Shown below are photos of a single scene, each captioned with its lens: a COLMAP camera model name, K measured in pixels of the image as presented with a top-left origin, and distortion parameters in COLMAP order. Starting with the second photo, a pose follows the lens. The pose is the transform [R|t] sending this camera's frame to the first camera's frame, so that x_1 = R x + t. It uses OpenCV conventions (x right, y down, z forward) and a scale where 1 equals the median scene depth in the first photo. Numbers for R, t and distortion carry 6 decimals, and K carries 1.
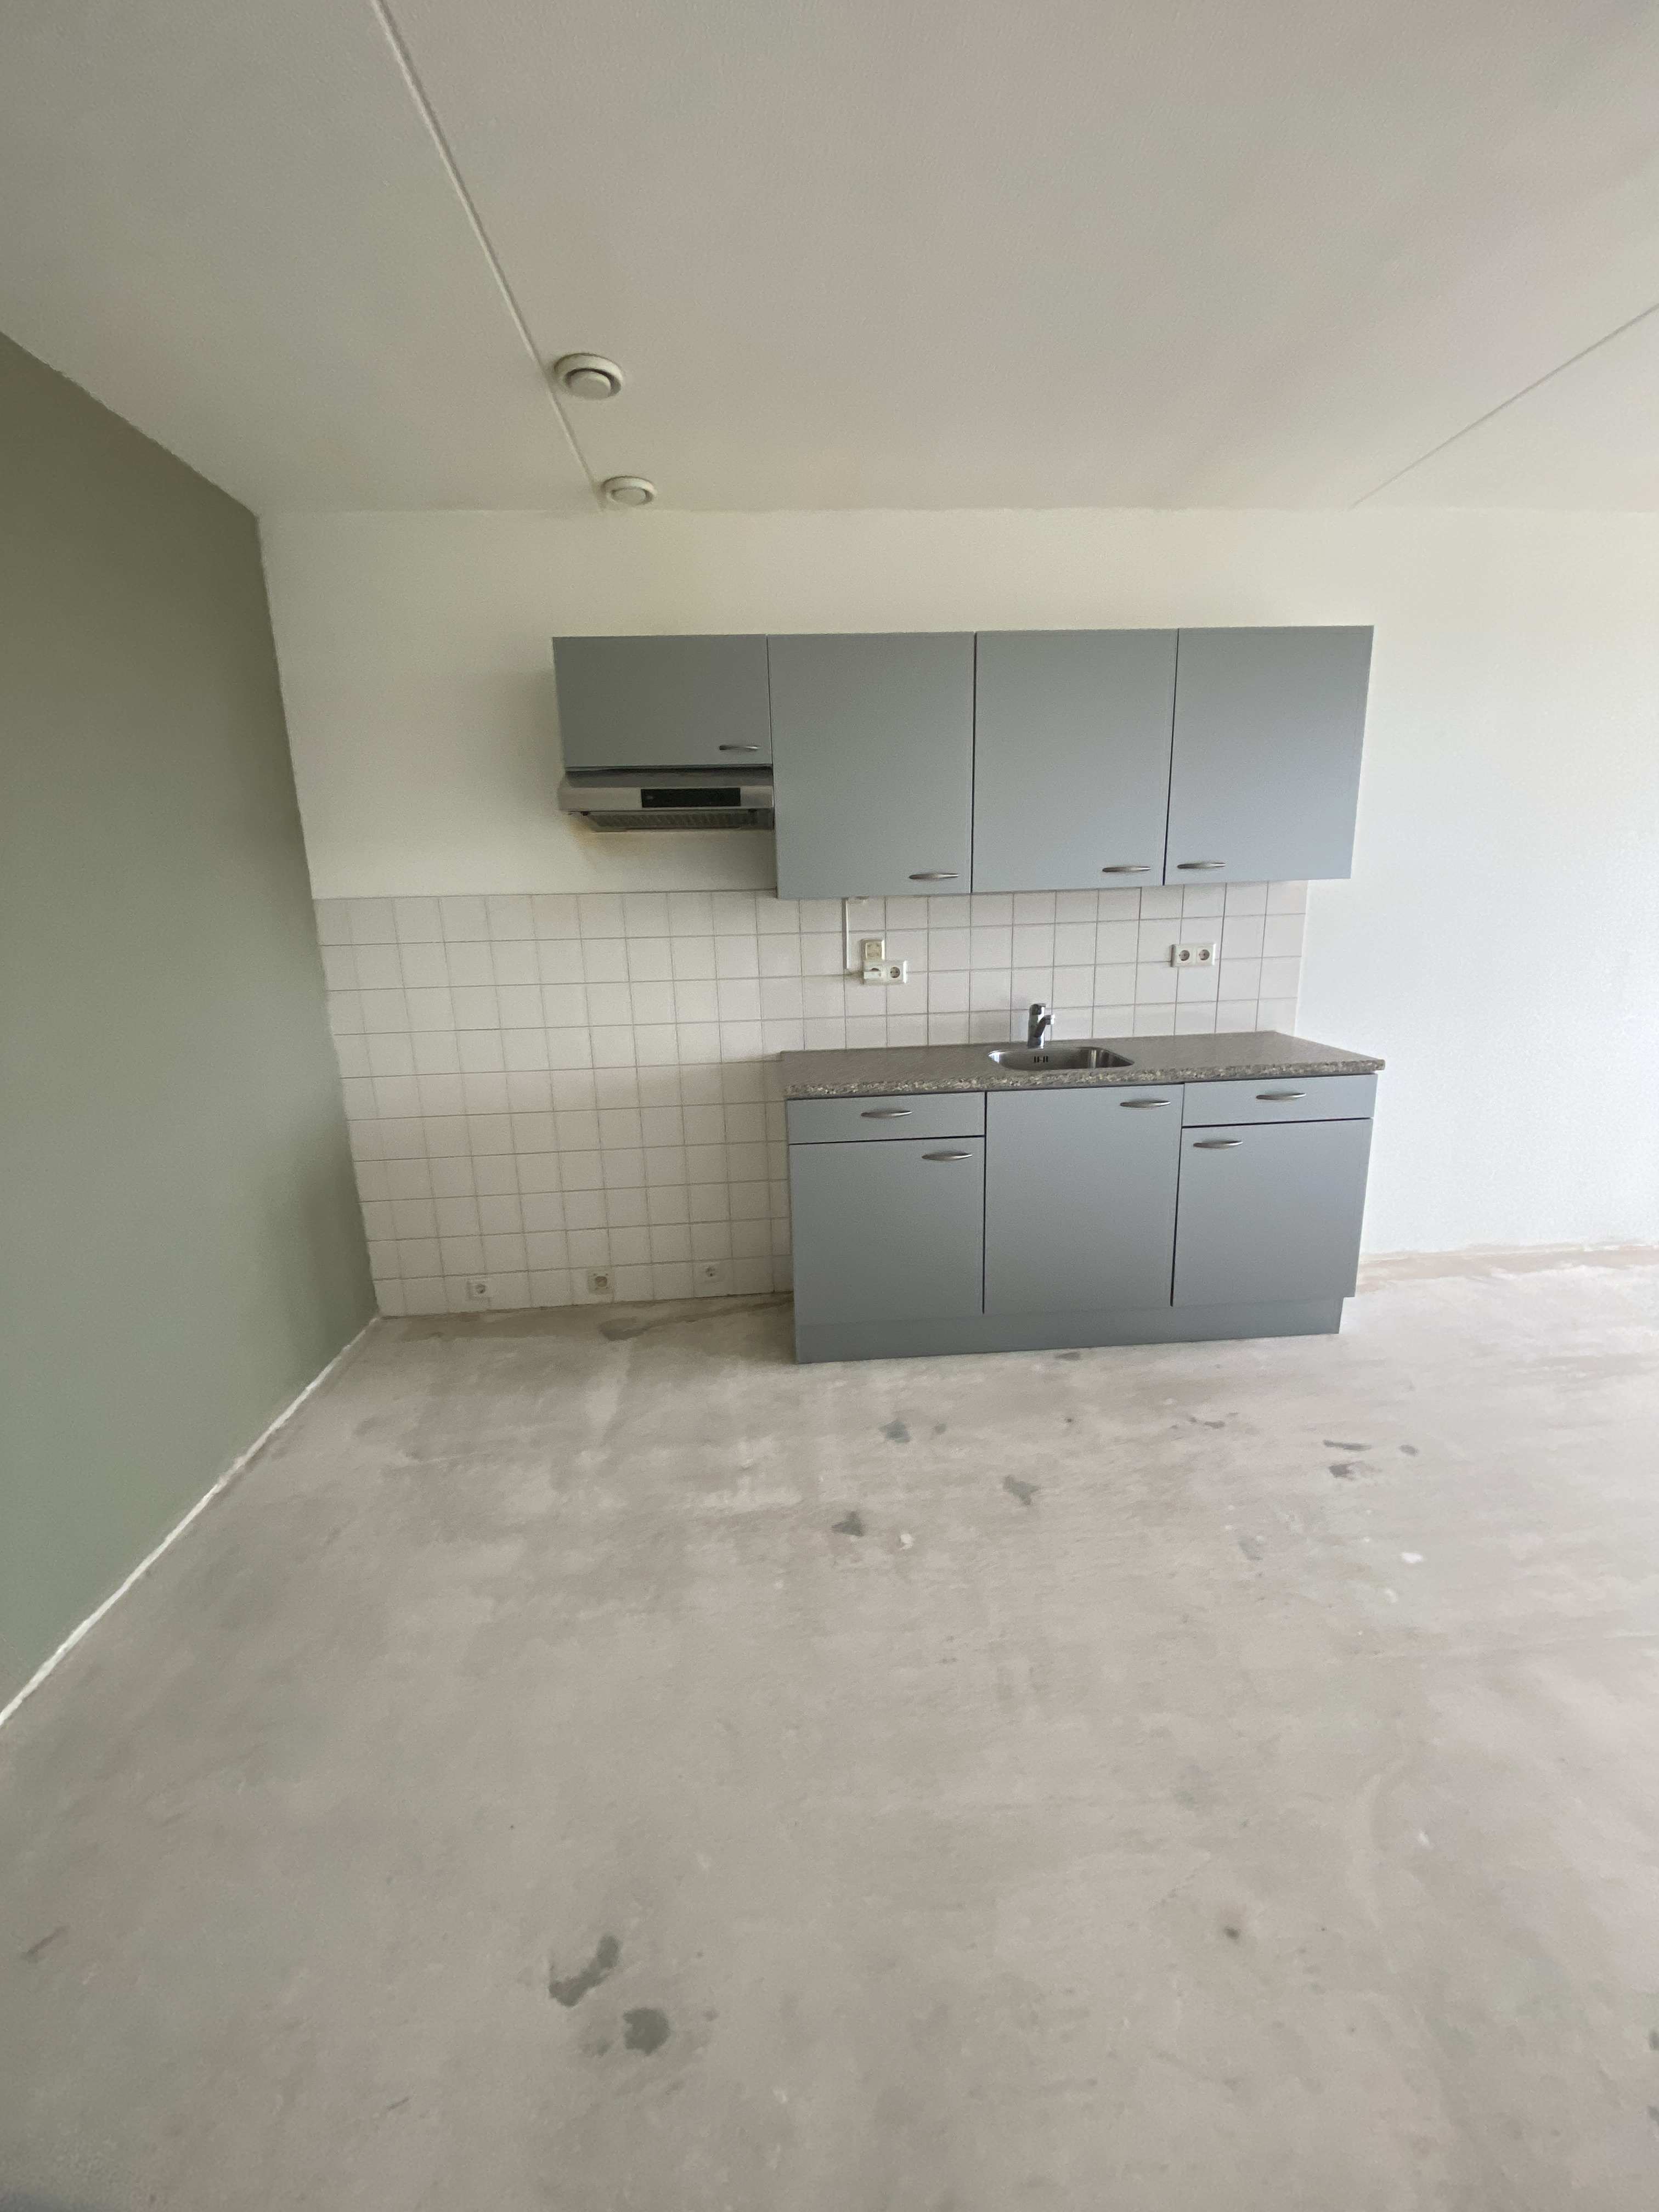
lens RADIAL K [[888.3, 0, 829.5], [0, 888.3, 1106.0], [0, 0, 1]] dist [0.026039, -0.031215]
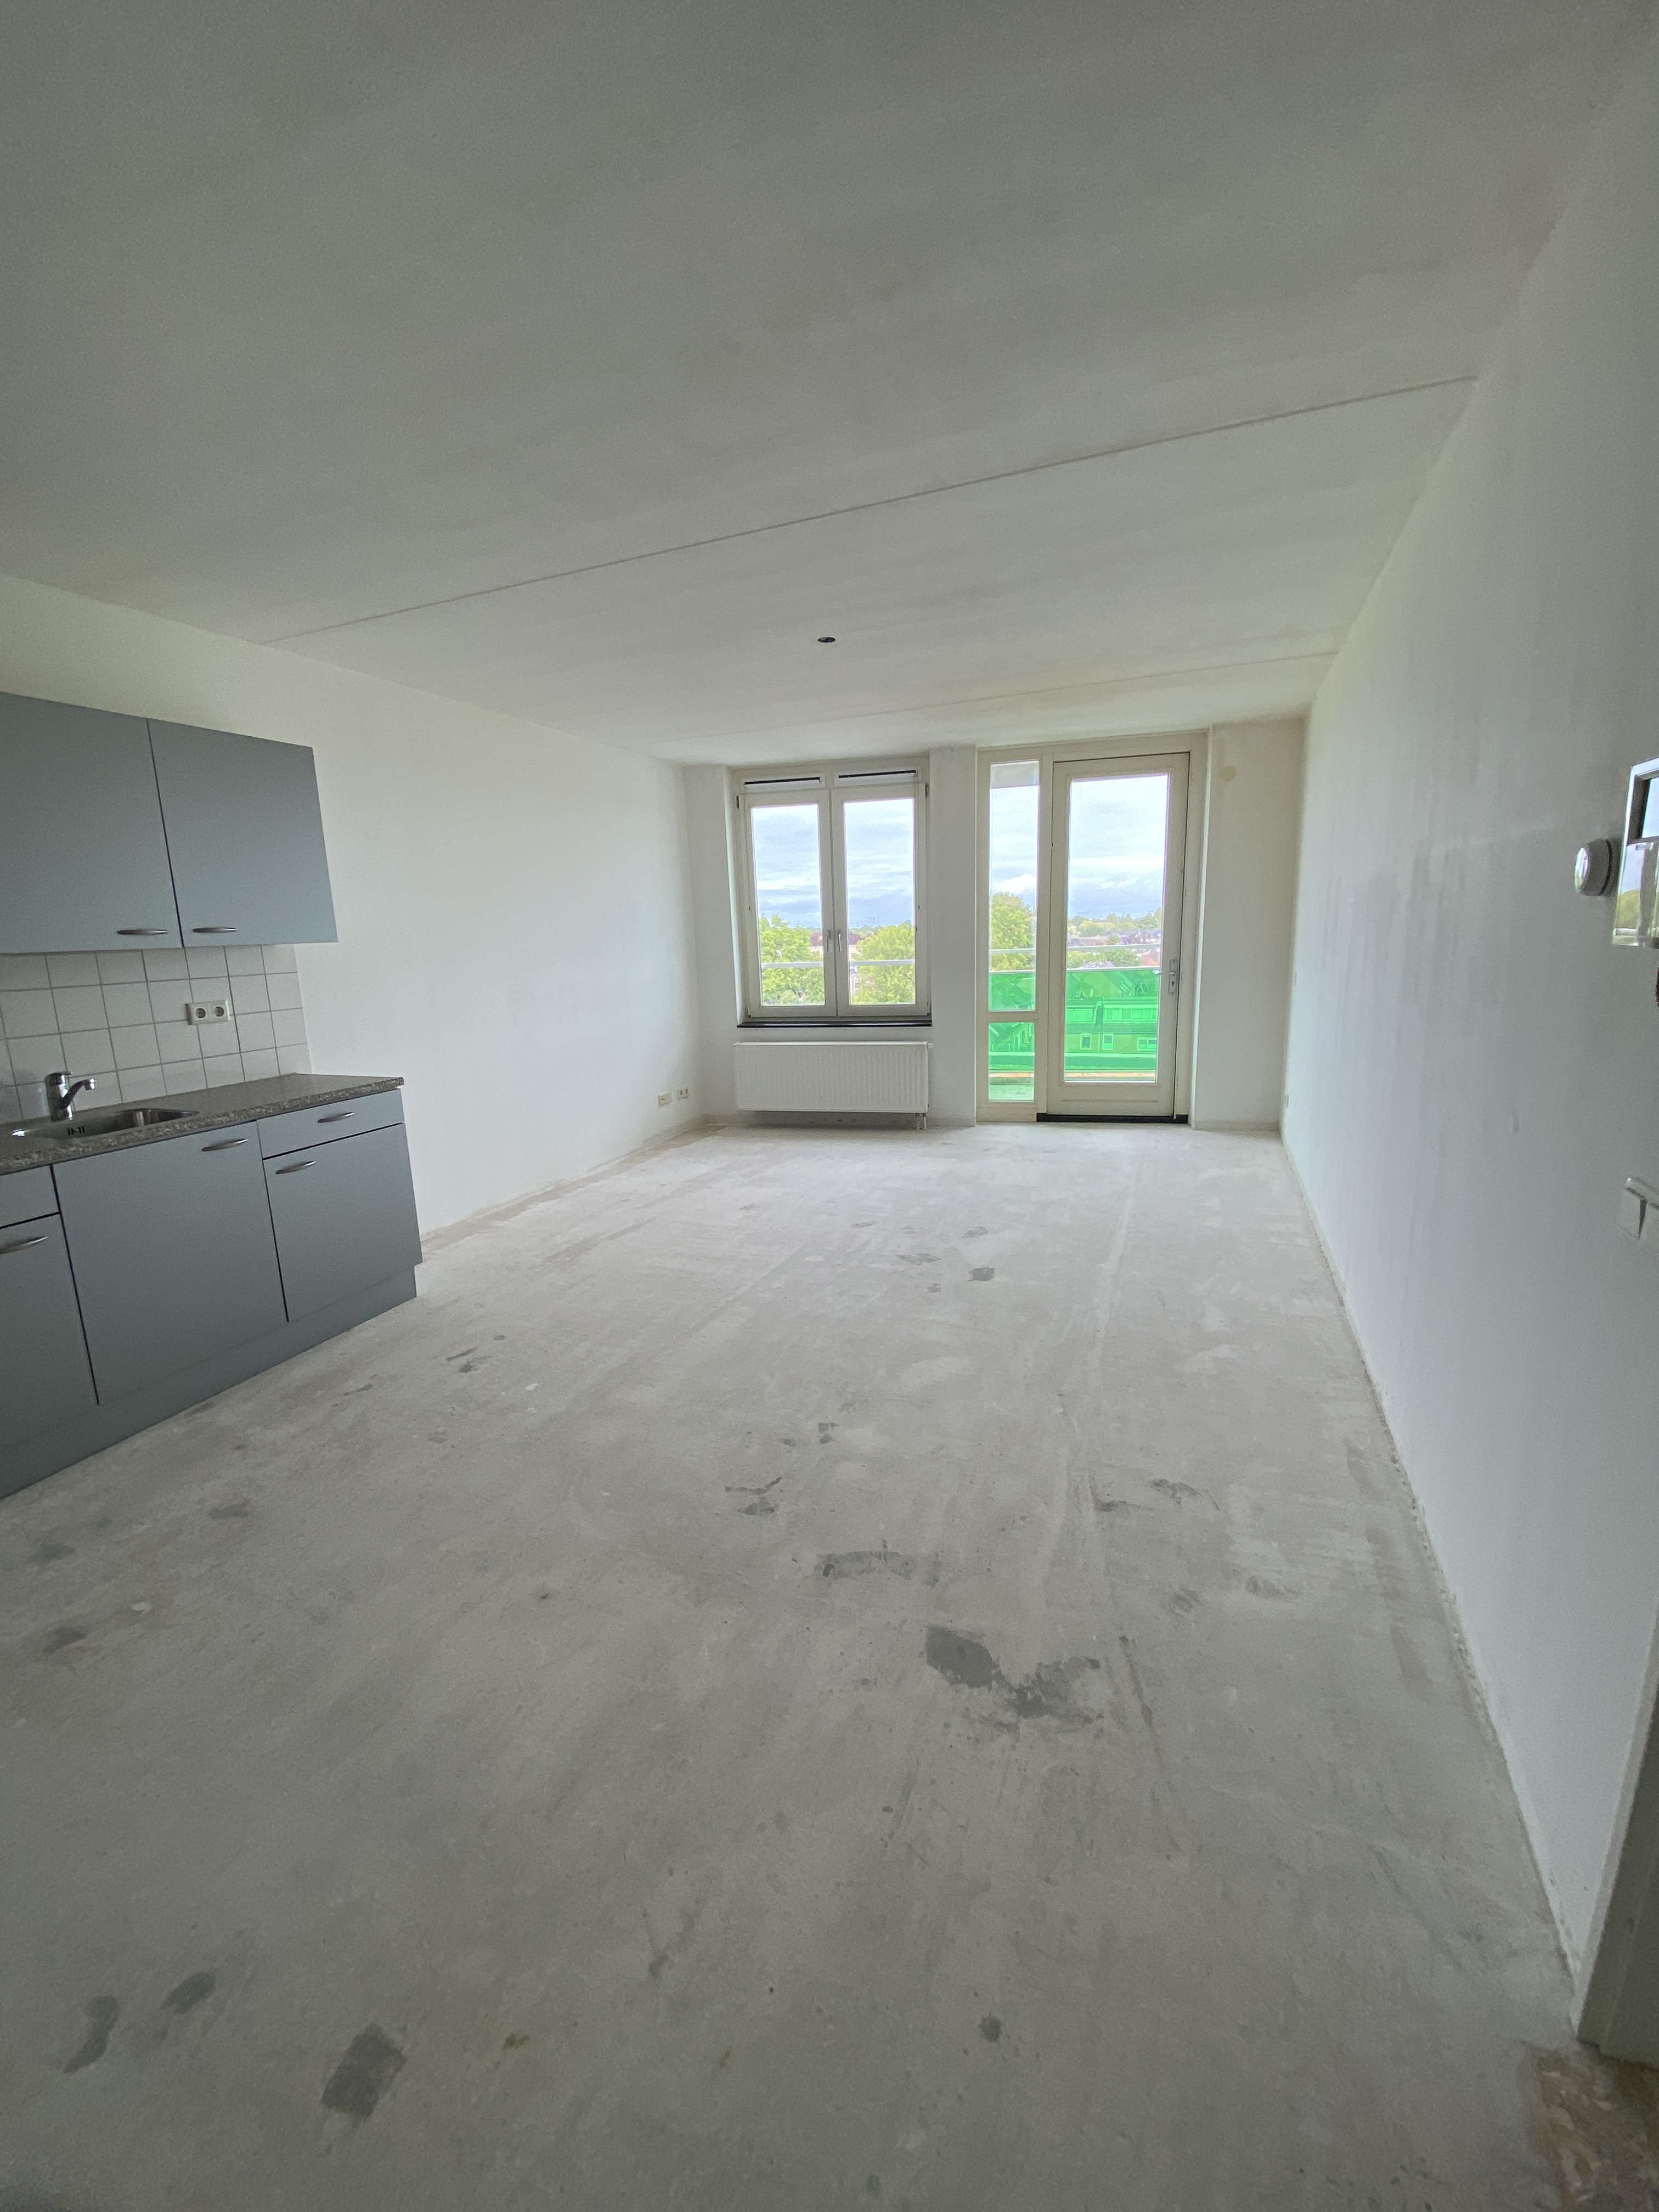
lens RADIAL K [[895.8, 0, 829.5], [0, 895.8, 1106.0], [0, 0, 1]] dist [-0.001004, -0.011293]
pose [[0.440607, -0.160233, 0.883284, -0.268395], [0.225264, 0.972194, 0.063994, 0.046763], [-0.868978, 0.170776, 0.464450, -0.150352]]
